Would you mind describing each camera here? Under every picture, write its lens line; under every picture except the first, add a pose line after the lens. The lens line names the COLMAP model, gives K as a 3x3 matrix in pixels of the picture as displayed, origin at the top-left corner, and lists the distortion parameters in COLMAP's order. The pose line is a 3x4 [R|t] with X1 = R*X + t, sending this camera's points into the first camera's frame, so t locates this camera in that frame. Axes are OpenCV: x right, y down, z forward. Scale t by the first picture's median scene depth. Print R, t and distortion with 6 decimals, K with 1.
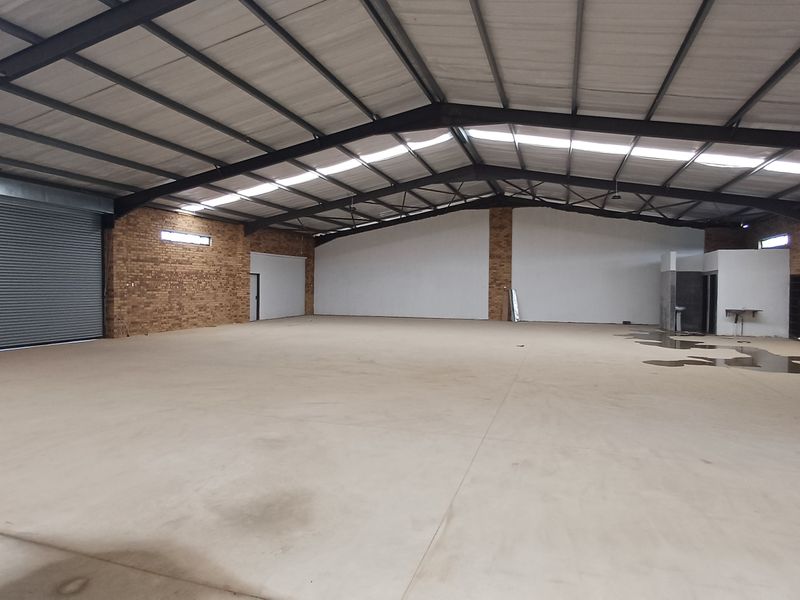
lens RADIAL K [[486.7, 0, 401.4], [0, 486.7, 294.4], [0, 0, 1]] dist [0.000602, -0.001775]
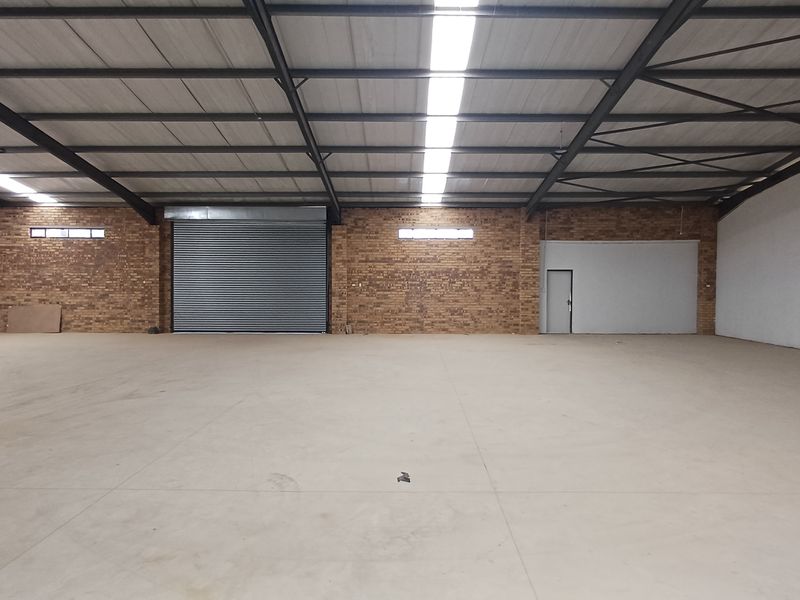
lens RADIAL K [[486.7, 0, 401.4], [0, 486.7, 294.4], [0, 0, 1]] dist [0.000602, -0.001775]
pose [[0.301638, 0.008672, -0.953383, 0.396272], [-0.018022, 0.999832, 0.003393, -0.004185], [0.953252, 0.016158, 0.301744, 0.656002]]
